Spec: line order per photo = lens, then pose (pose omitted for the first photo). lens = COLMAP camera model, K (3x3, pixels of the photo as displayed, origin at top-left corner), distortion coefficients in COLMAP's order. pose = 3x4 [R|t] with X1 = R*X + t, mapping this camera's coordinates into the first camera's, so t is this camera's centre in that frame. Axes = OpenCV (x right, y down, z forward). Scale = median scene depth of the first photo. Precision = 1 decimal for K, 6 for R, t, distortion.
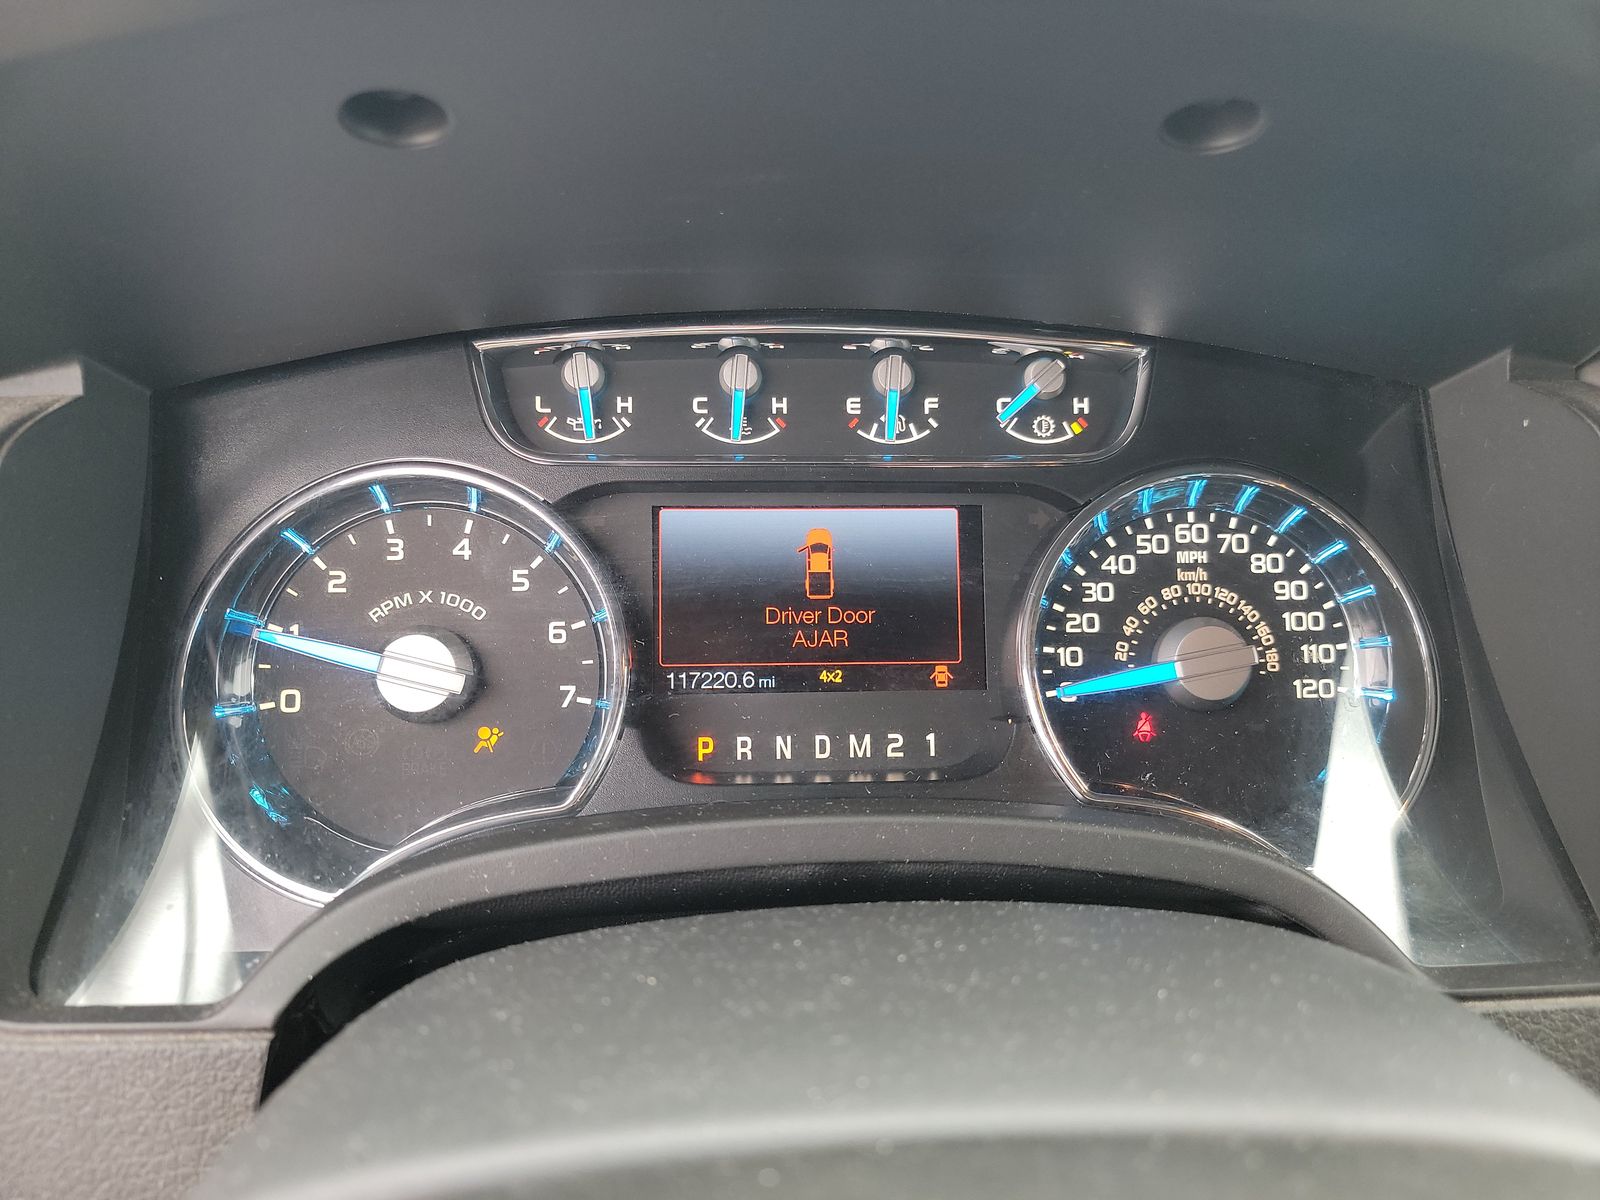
lens RADIAL K [[1105.3, 0, 801.4], [0, 1105.3, 591.2], [0, 0, 1]] dist [0.030986, -0.011441]
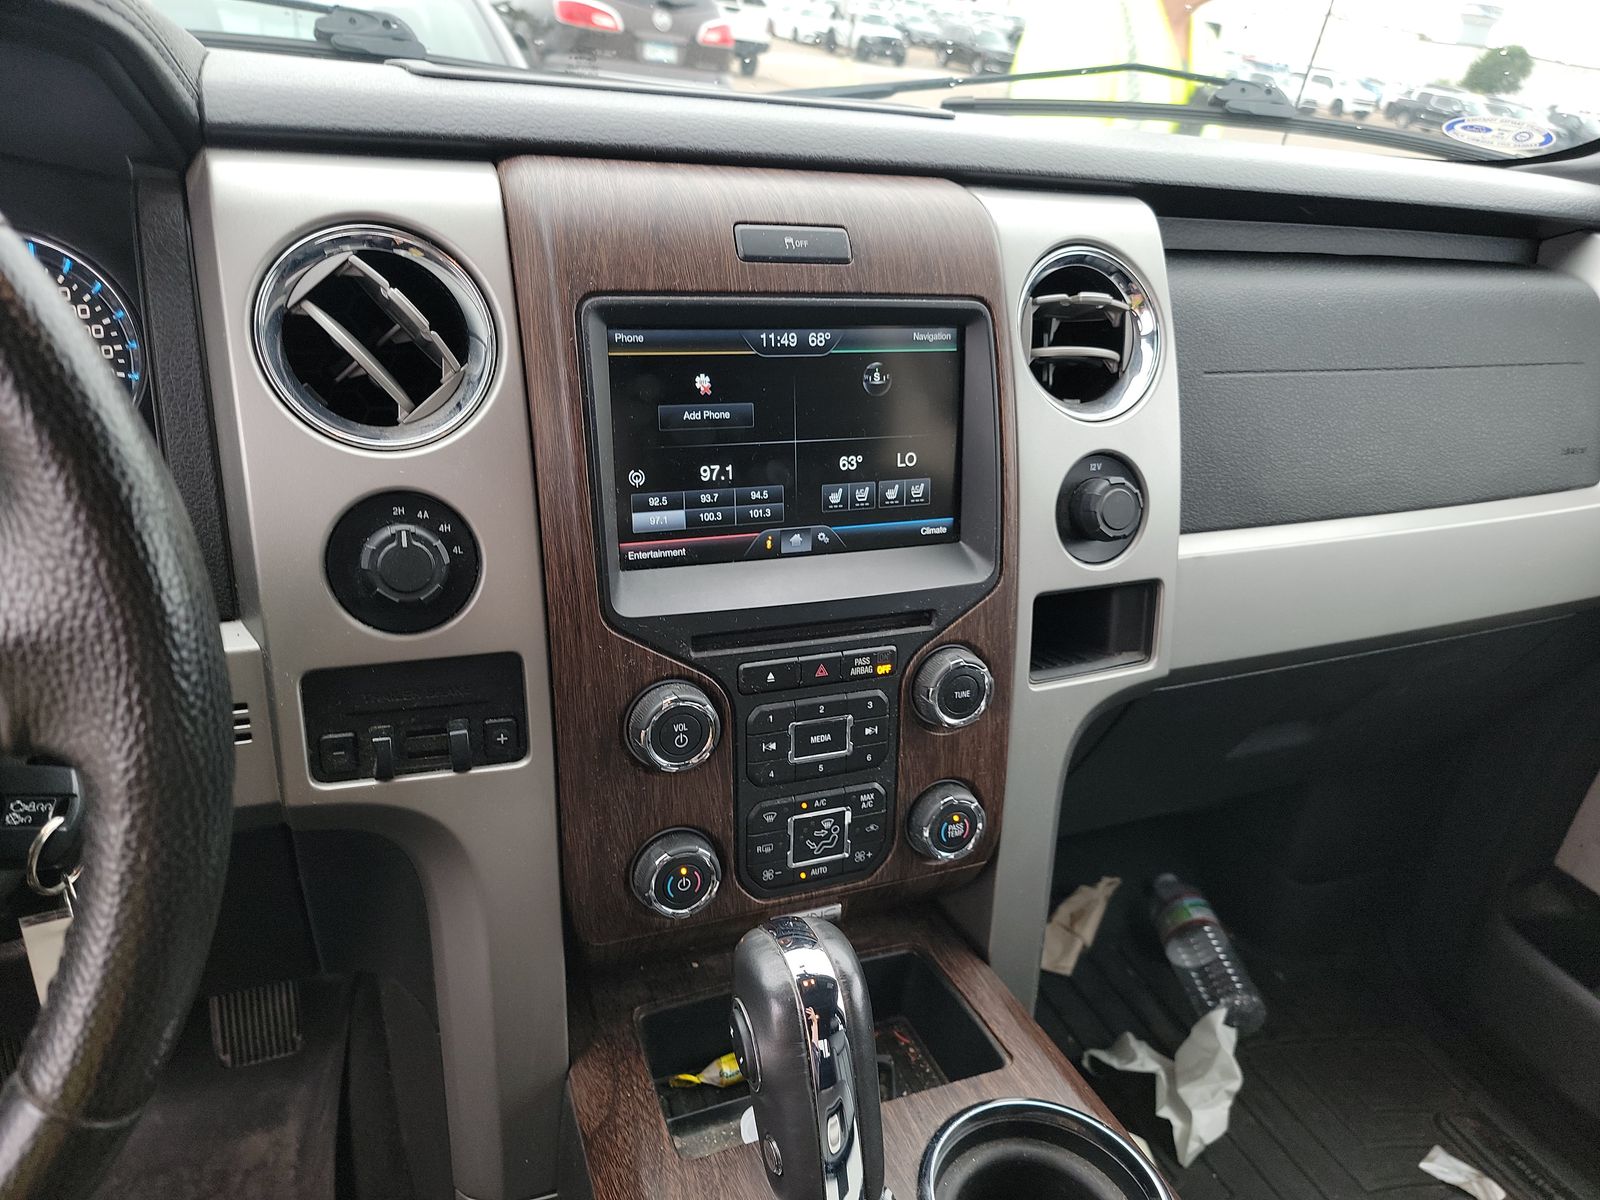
lens RADIAL K [[1105.3, 0, 801.8], [0, 1105.3, 612.1], [0, 0, 1]] dist [0.030986, -0.011441]
pose [[0.942468, -0.081646, 0.324172, 0.875266], [0.020052, 0.981777, 0.188975, 0.141809], [-0.333694, -0.171602, 0.926931, -0.915851]]
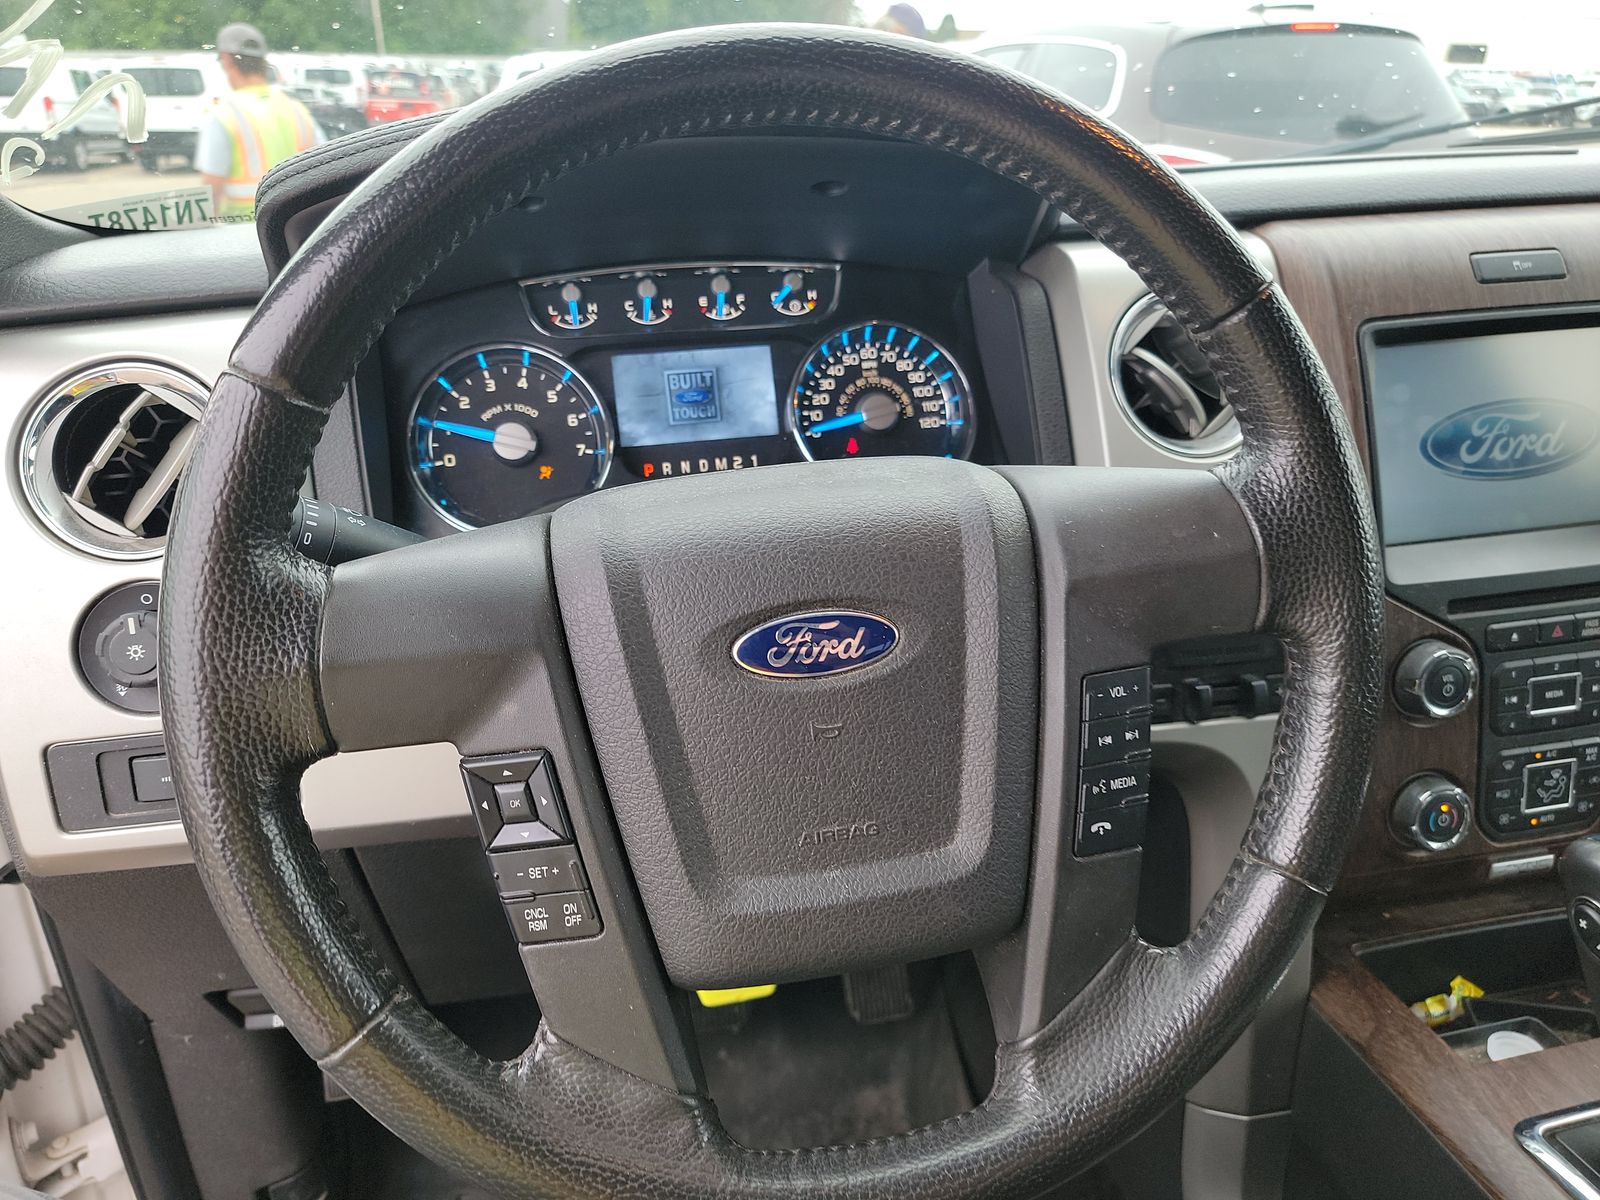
lens RADIAL K [[1105.3, 0, 789.3], [0, 1105.3, 593.3], [0, 0, 1]] dist [0.030986, -0.011441]
pose [[0.988727, -0.093838, 0.116679, -0.086532], [0.083210, 0.992197, 0.092853, 0.194832], [-0.124482, -0.082098, 0.988820, -1.112472]]
